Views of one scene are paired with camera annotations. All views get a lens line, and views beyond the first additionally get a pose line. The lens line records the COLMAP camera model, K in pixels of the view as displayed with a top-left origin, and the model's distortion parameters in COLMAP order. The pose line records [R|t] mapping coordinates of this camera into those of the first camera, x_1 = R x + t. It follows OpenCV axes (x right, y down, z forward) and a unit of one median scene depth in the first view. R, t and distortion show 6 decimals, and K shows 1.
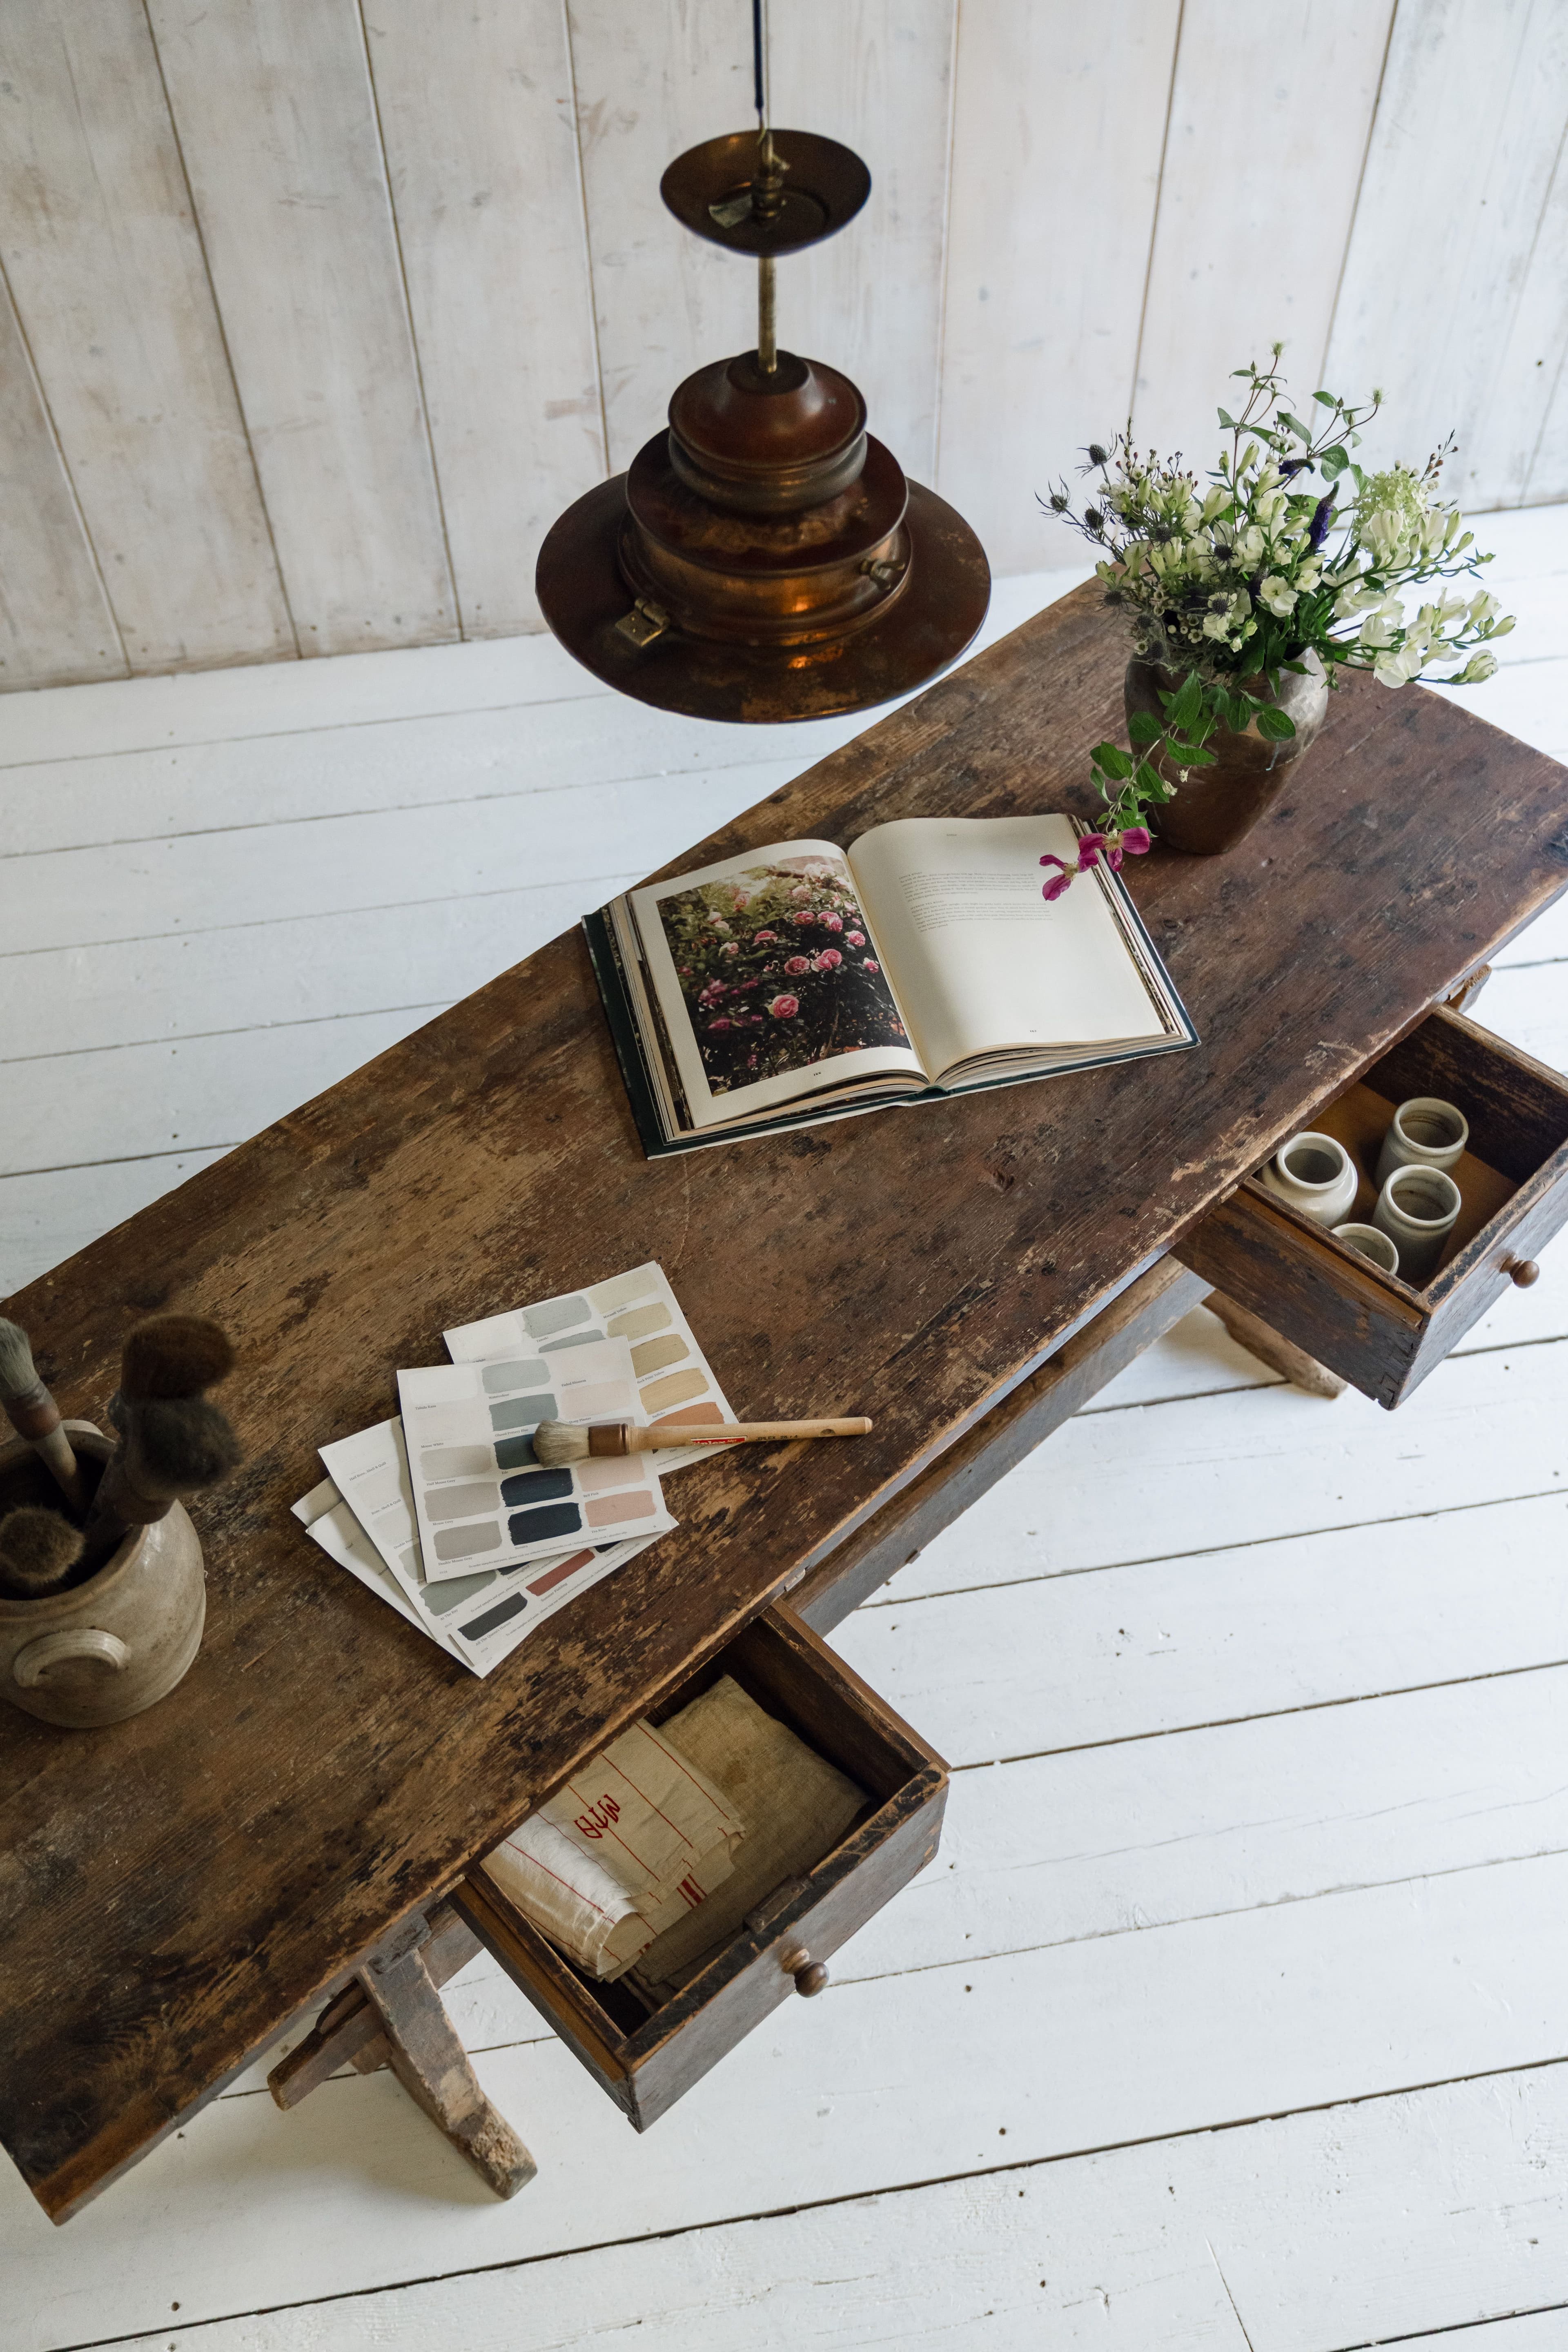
lens RADIAL K [[2167.7, 0, 784.7], [0, 2167.7, 1169.0], [0, 0, 1]] dist [-0.007877, 0.007107]
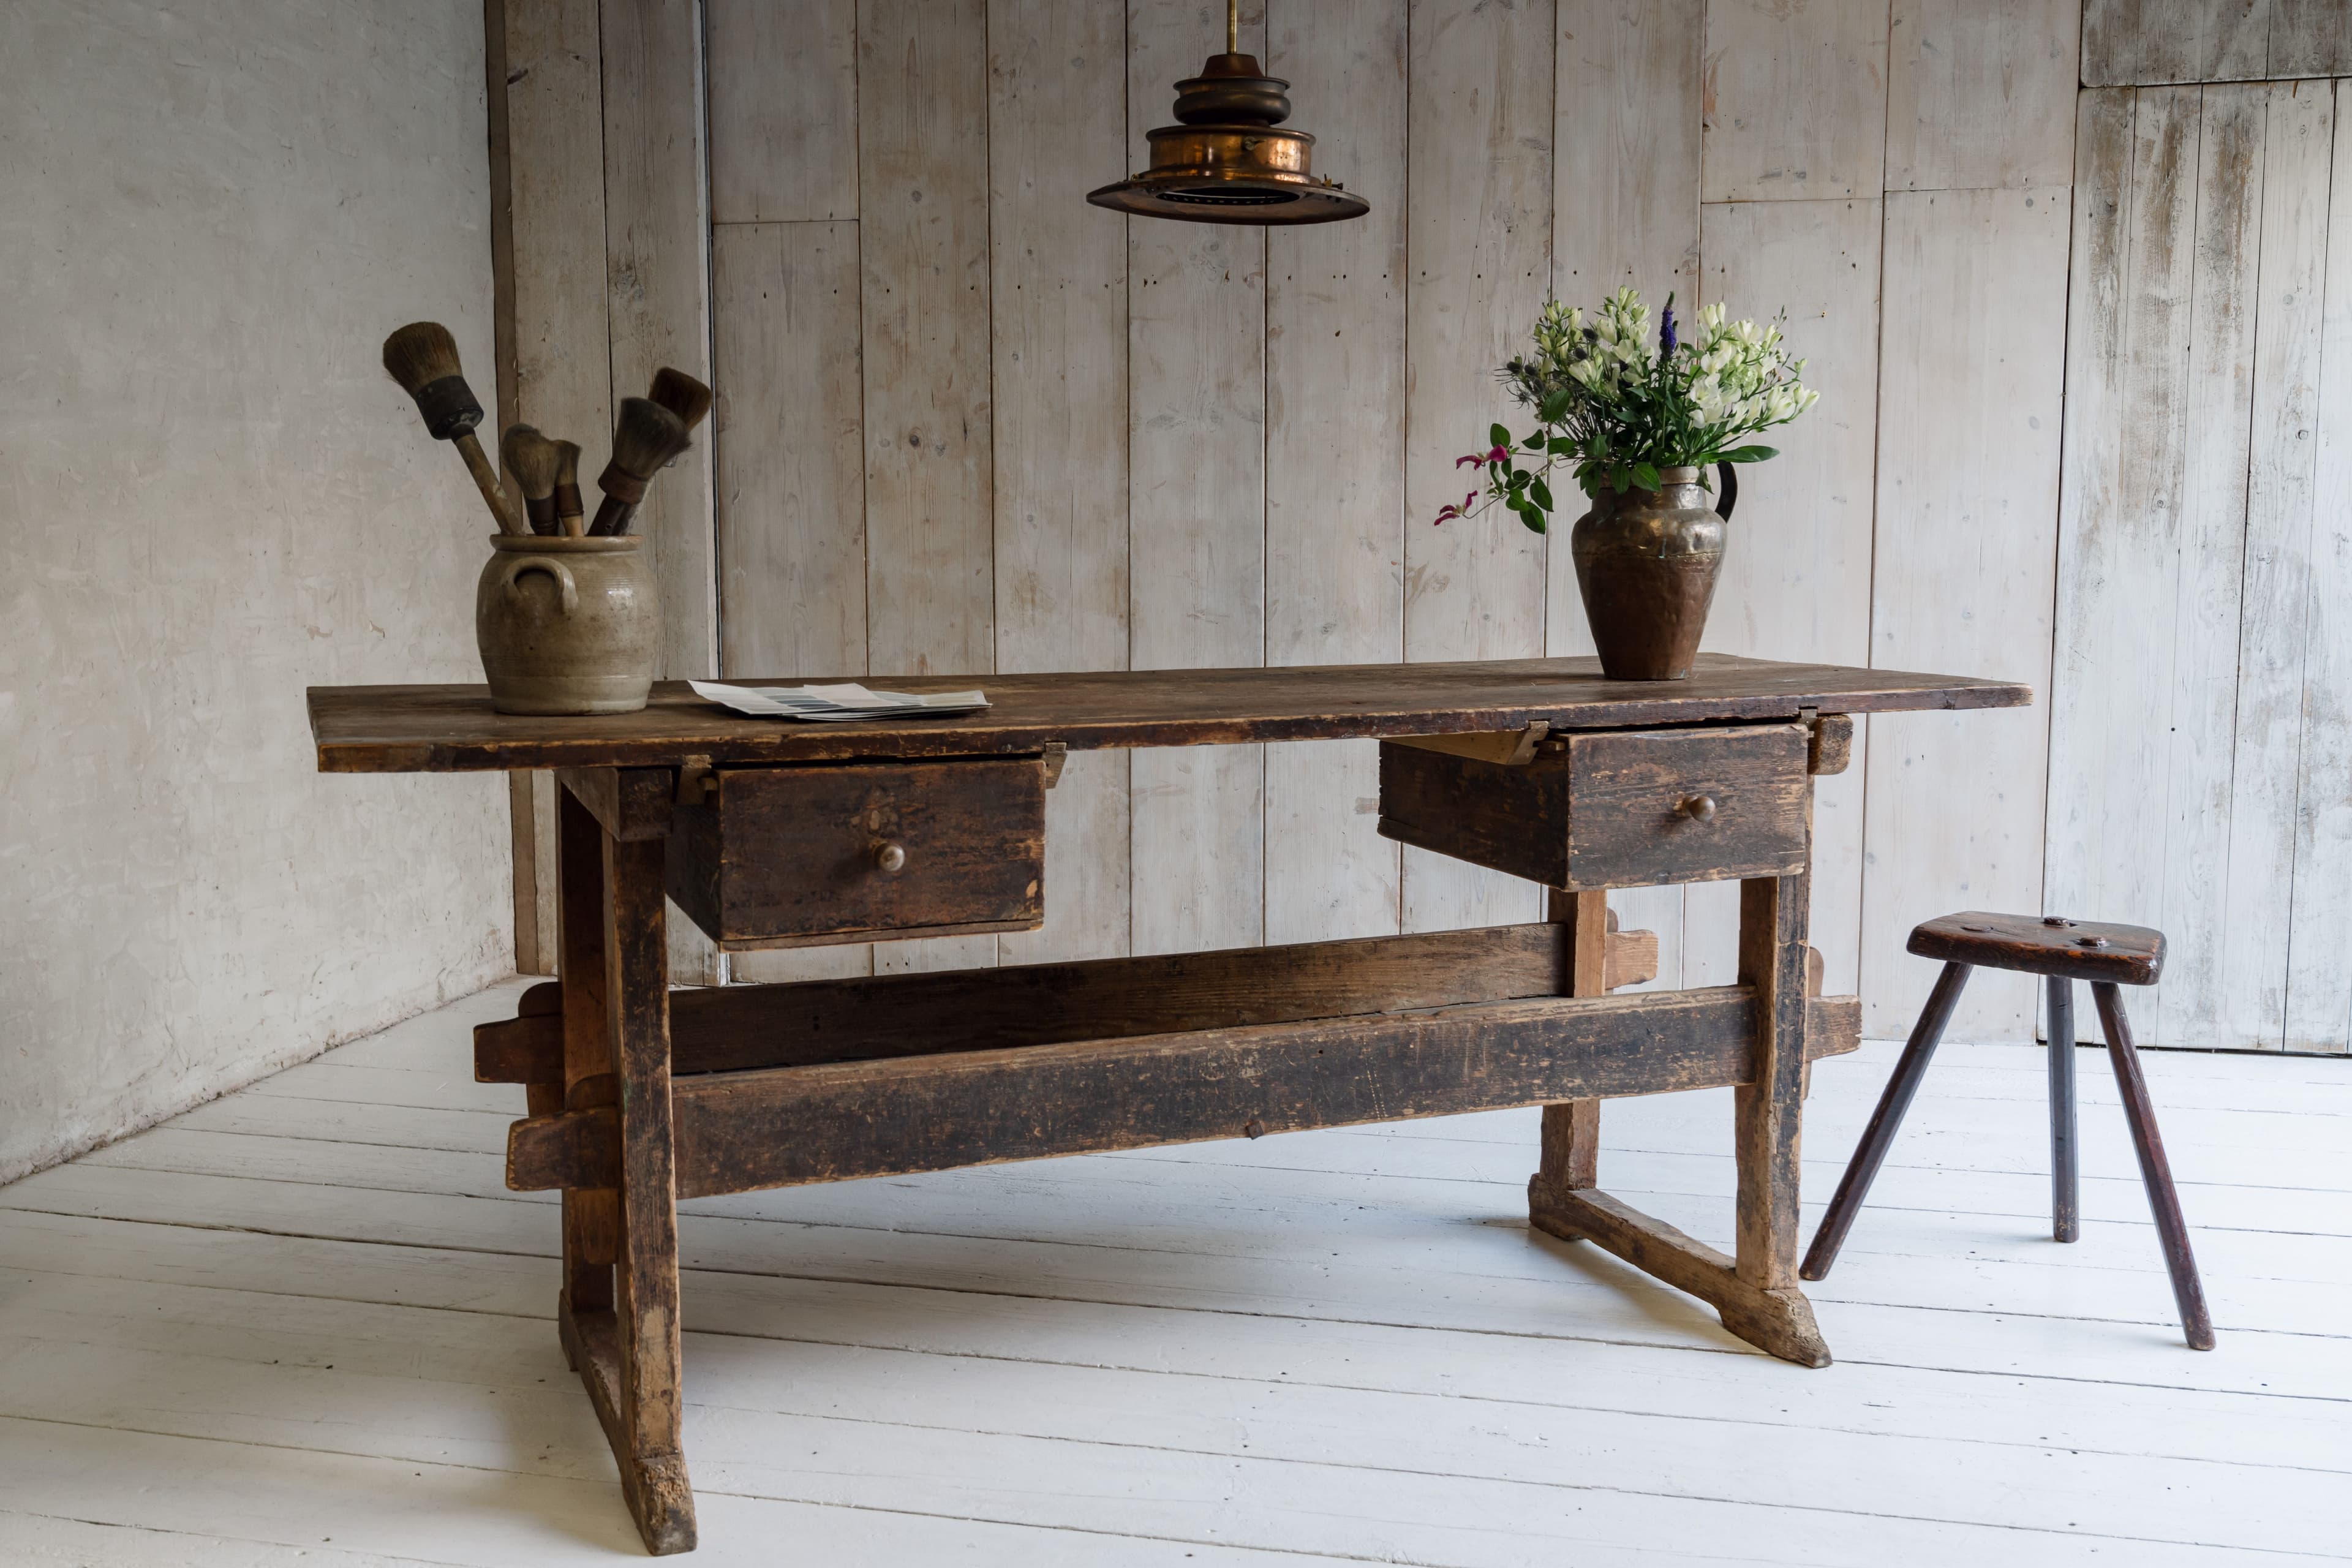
lens RADIAL K [[2286.6, 0, 1165.2], [0, 2286.6, 773.8], [0, 0, 1]] dist [-0.006850, 0.007800]
pose [[0.923345, 0.055919, -0.379878, 0.338943], [-0.309416, 0.694195, -0.649889, 0.623996], [0.227368, 0.717612, 0.658283, 0.100787]]
